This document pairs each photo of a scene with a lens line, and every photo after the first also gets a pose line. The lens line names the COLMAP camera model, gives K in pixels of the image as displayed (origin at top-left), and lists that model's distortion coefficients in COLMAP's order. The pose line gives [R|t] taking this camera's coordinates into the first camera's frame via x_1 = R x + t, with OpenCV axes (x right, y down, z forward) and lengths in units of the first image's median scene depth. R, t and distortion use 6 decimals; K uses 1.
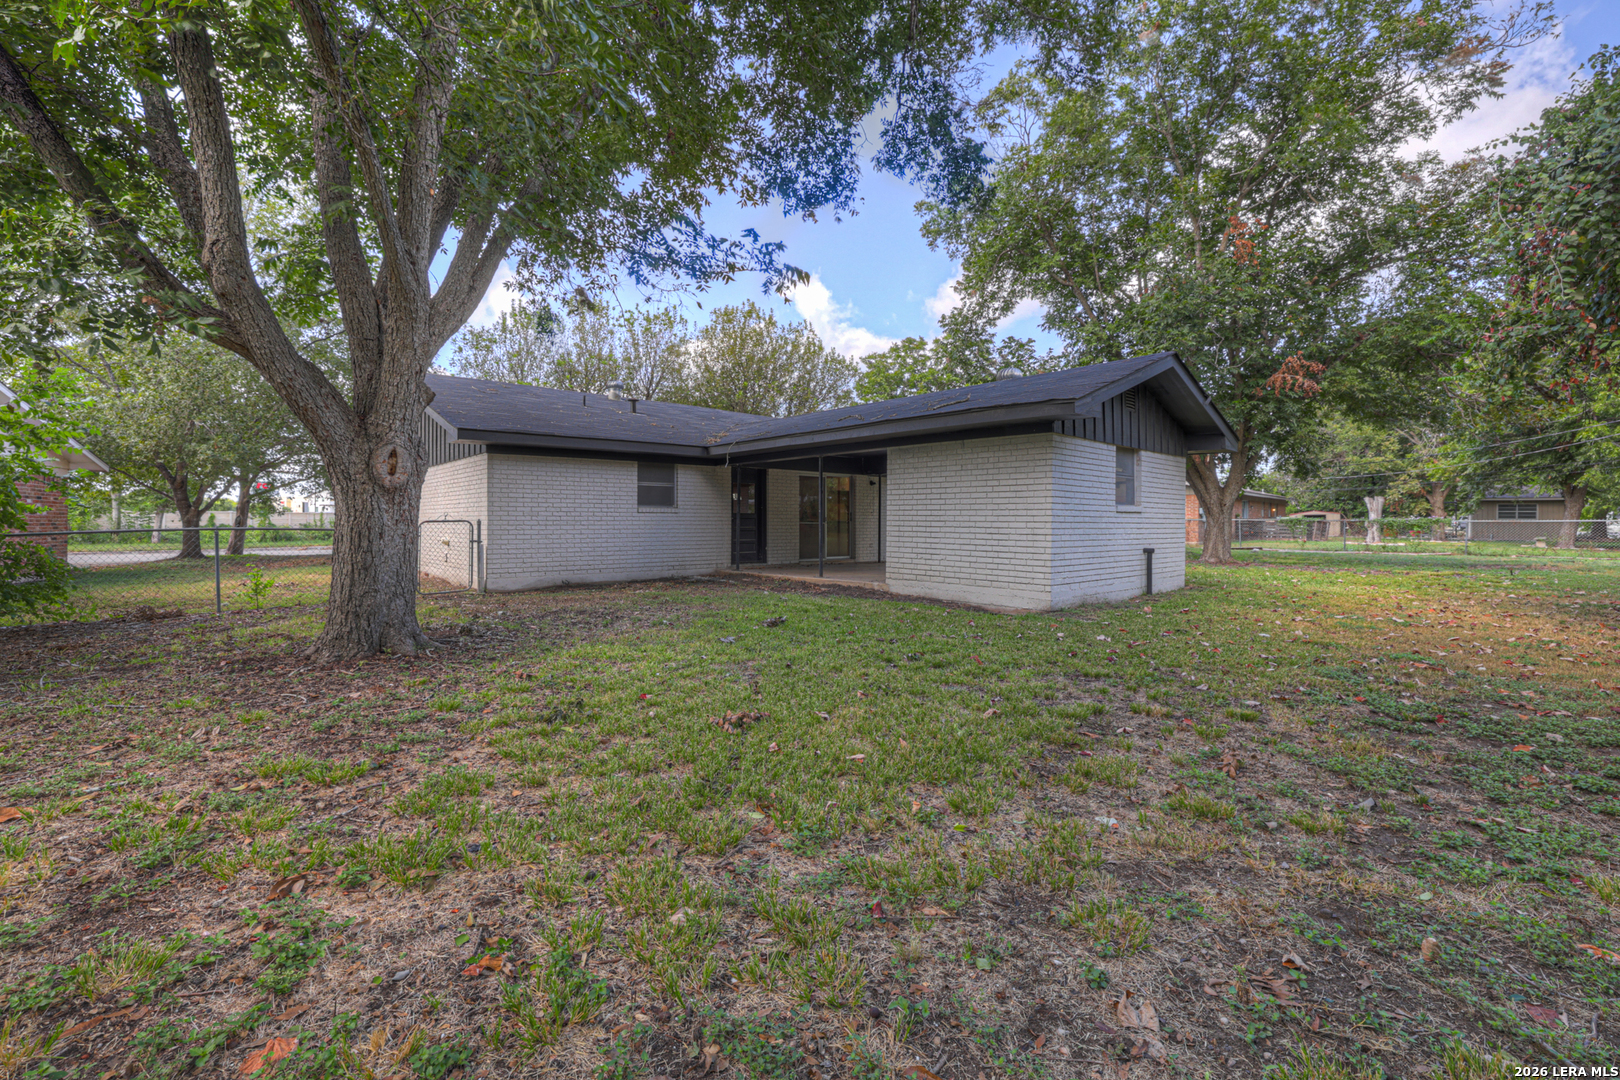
lens RADIAL K [[695.2, 0, 802.9], [0, 695.2, 528.8], [0, 0, 1]] dist [-0.001766, 0.000478]
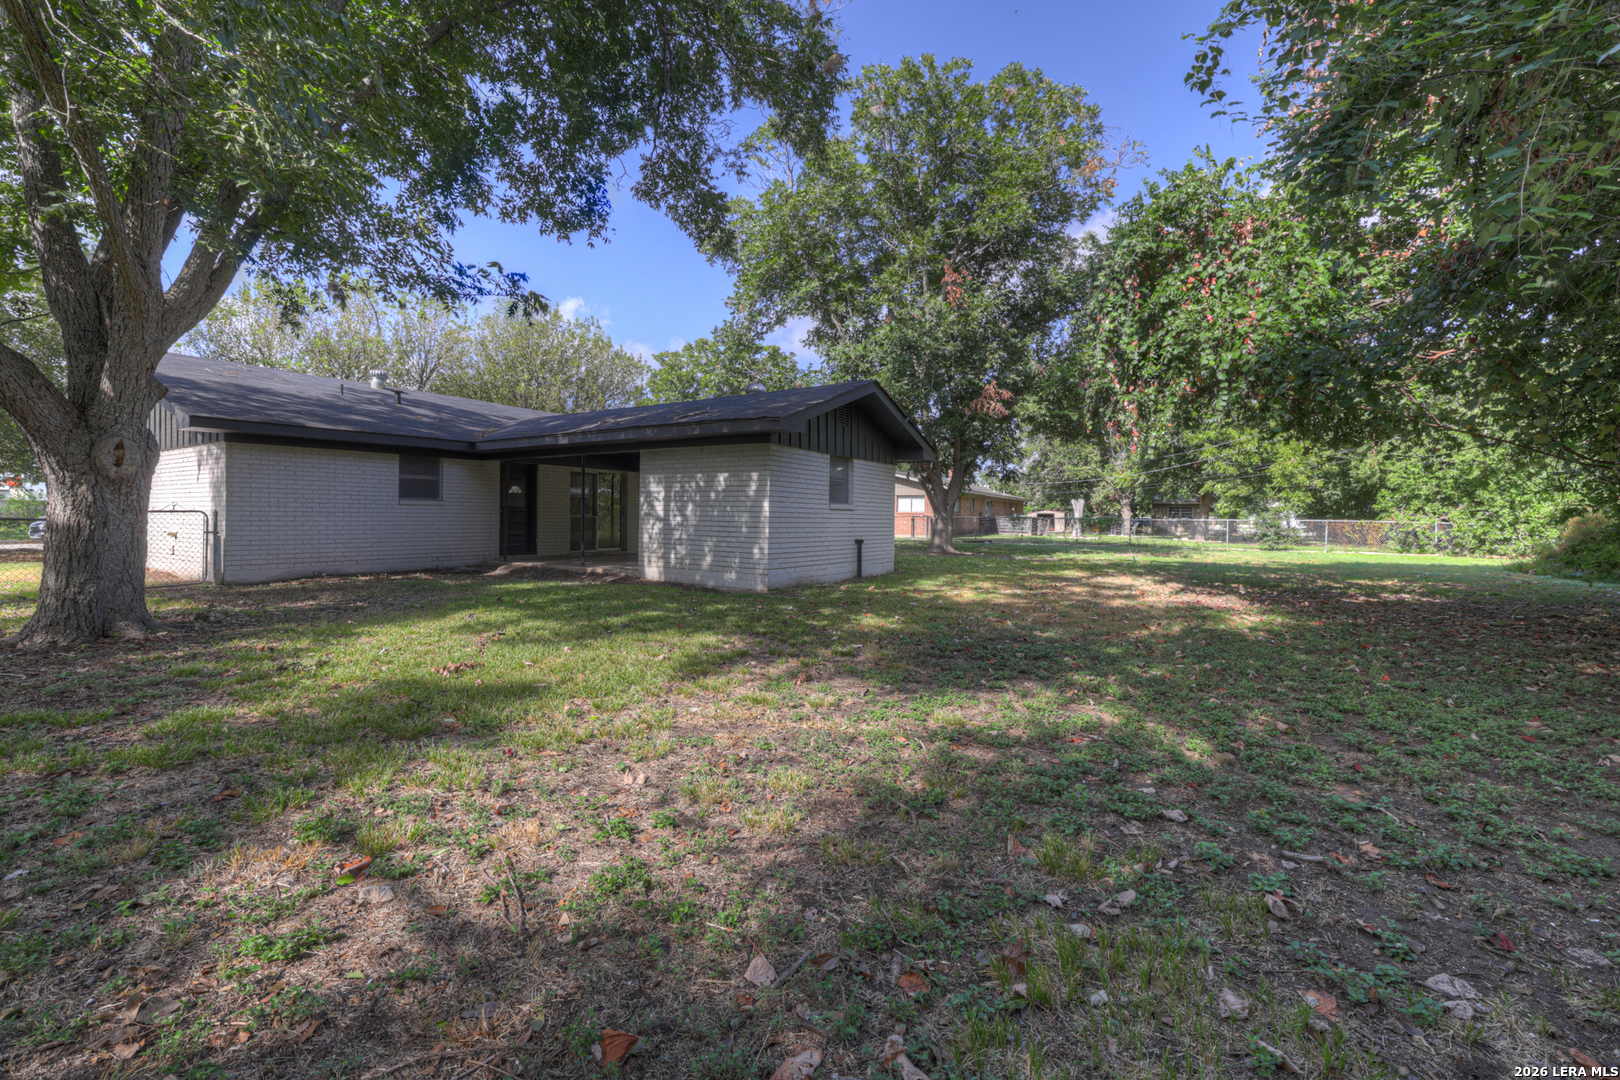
lens RADIAL K [[704.4, 0, 808.0], [0, 704.4, 527.5], [0, 0, 1]] dist [-0.028840, 0.000261]
pose [[0.962603, 0.002338, 0.270906, 0.069482], [-0.003615, 0.999985, 0.004213, 0.002580], [-0.270892, -0.005035, 0.962597, -0.150442]]
